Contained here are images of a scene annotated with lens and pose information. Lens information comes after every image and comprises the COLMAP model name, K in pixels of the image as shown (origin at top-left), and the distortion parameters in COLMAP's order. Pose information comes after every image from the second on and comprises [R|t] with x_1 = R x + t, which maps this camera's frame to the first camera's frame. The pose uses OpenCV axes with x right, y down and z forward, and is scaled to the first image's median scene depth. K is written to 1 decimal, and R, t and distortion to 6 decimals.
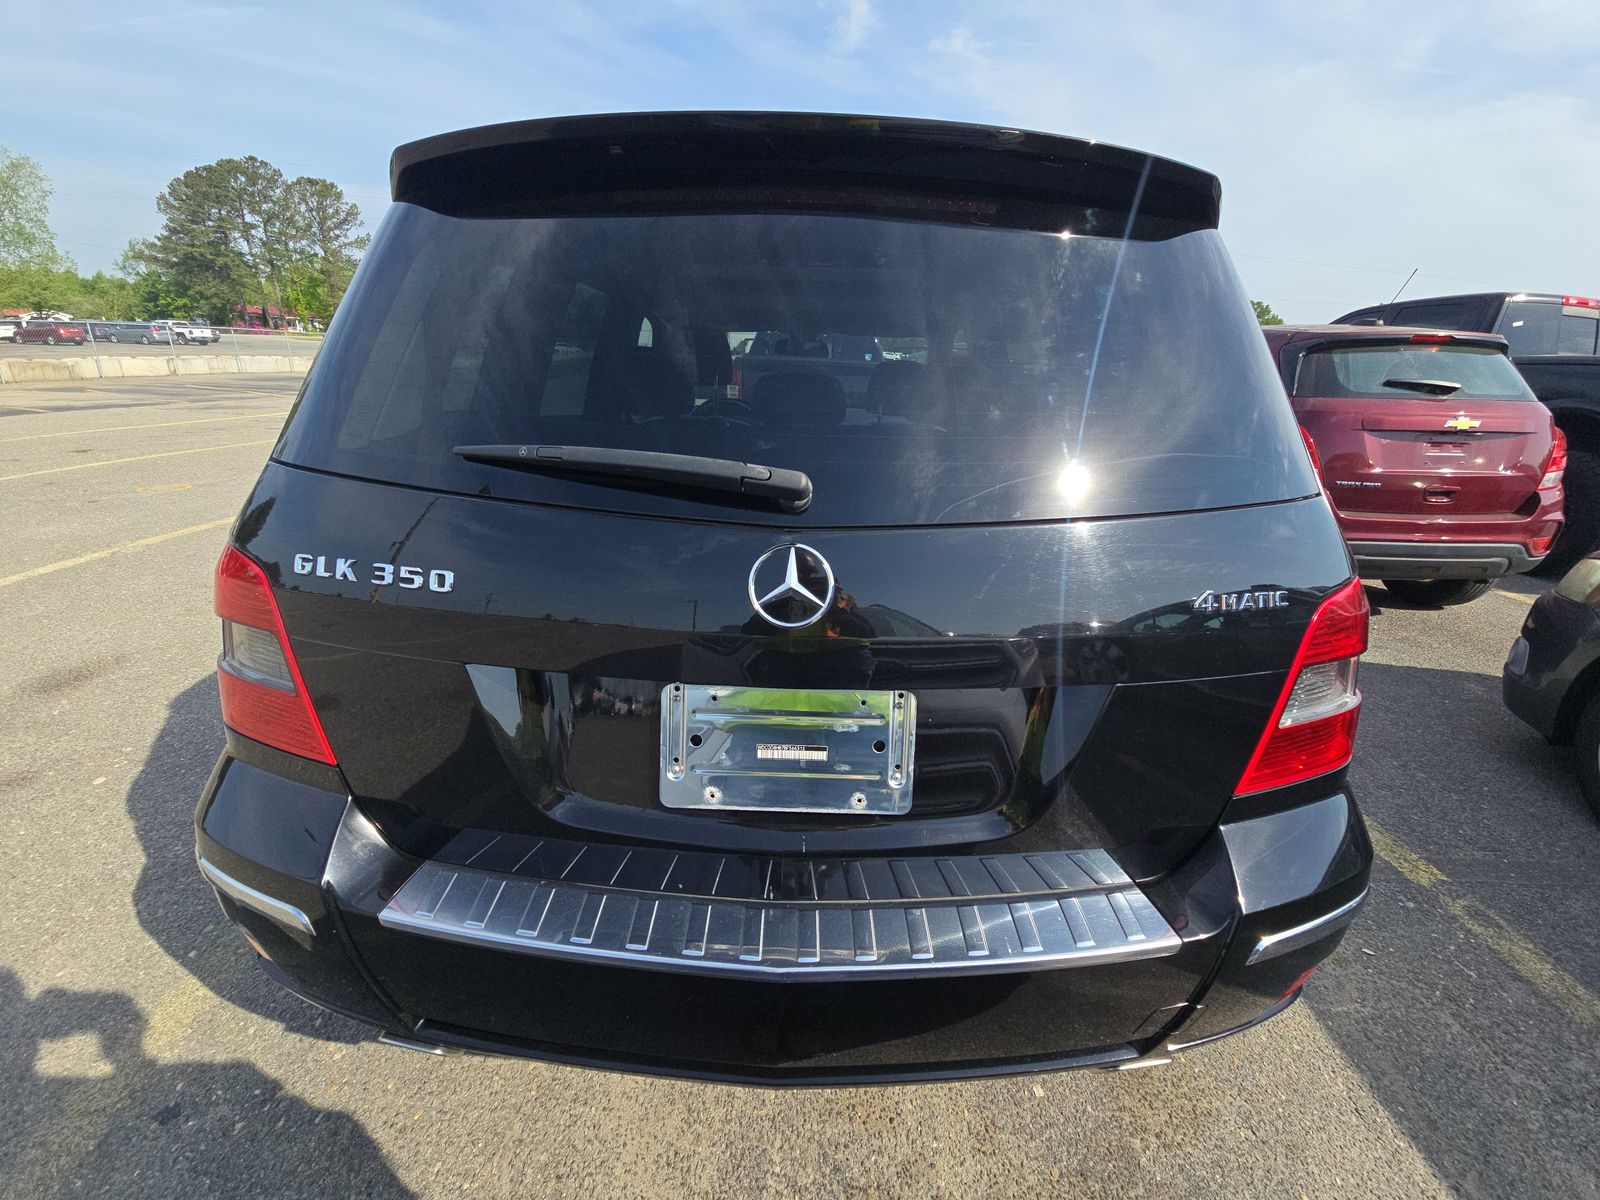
lens RADIAL K [[643.8, 0, 800.0], [0, 643.8, 600.0], [0, 0, 1]] dist [-0.001819, -0.000218]
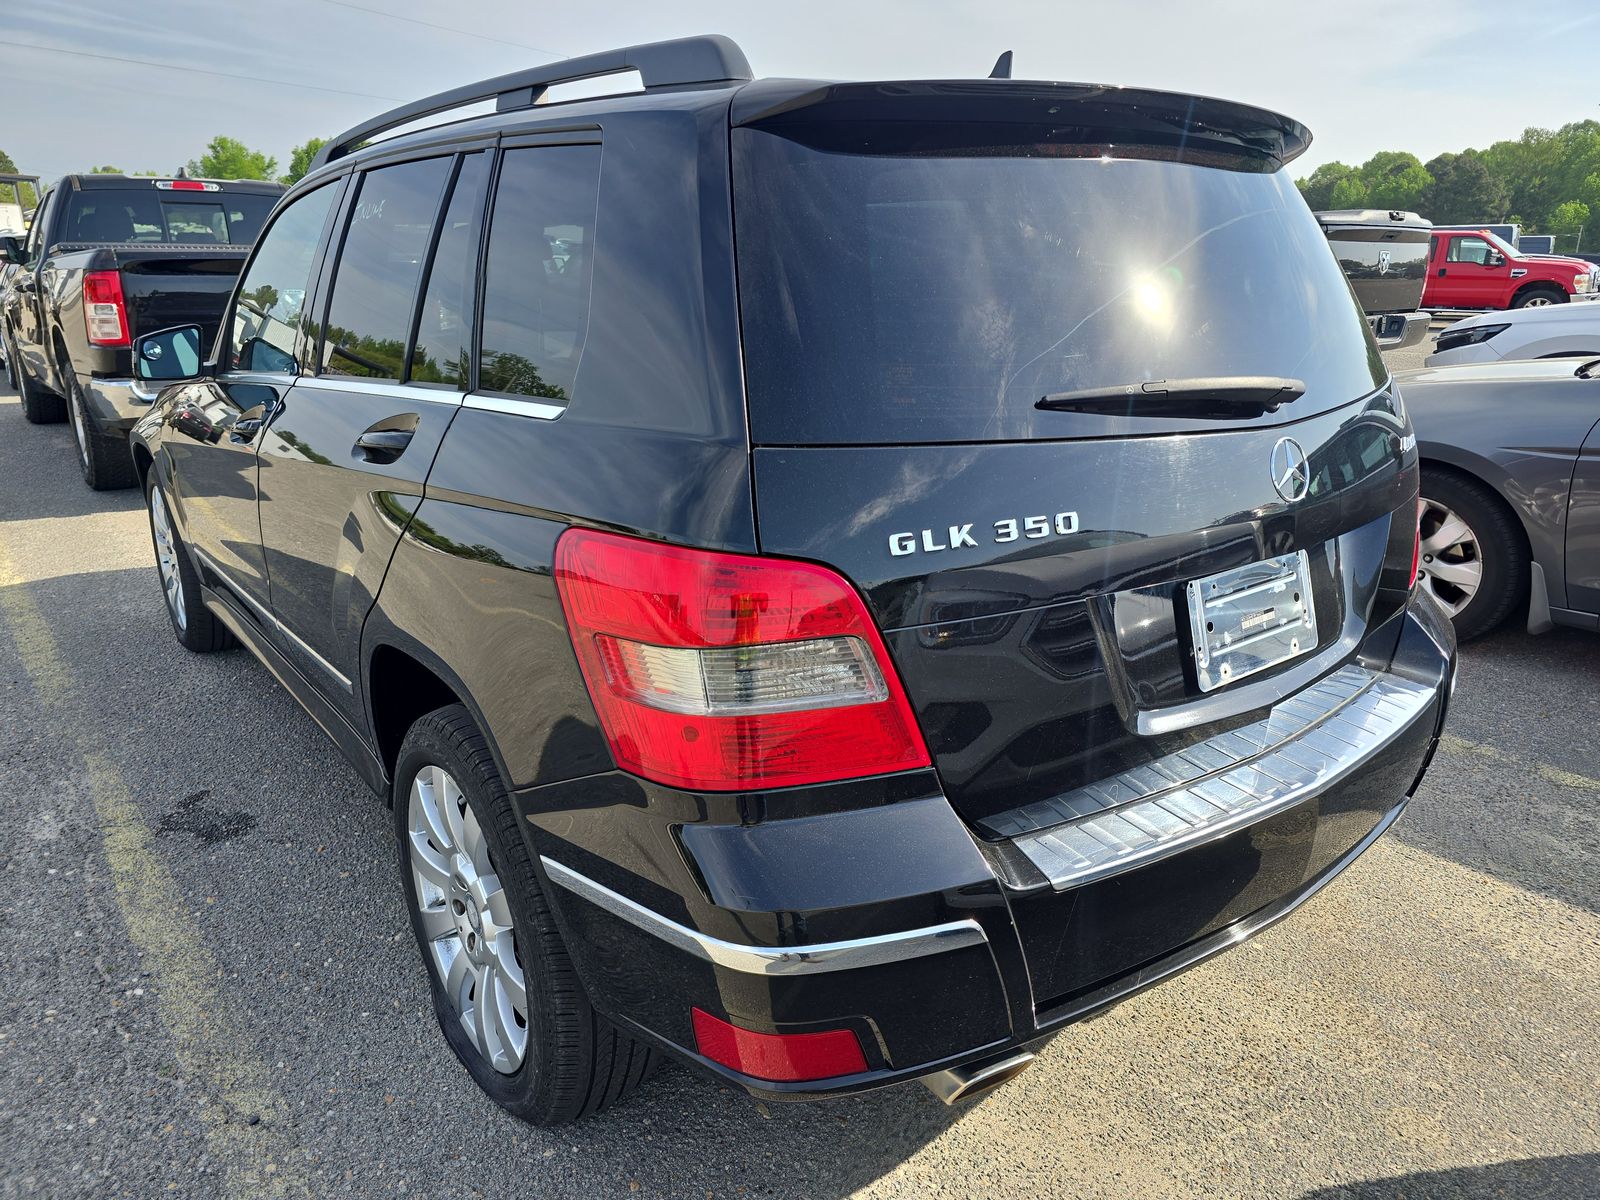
lens RADIAL K [[1068.2, 0, 800.0], [0, 1068.2, 600.0], [0, 0, 1]] dist [0.028590, -0.035788]
pose [[0.791120, -0.215684, 0.572372, -1.806175], [0.235943, 0.970953, 0.039763, -0.075002], [-0.564323, 0.103590, 0.819029, -0.148021]]
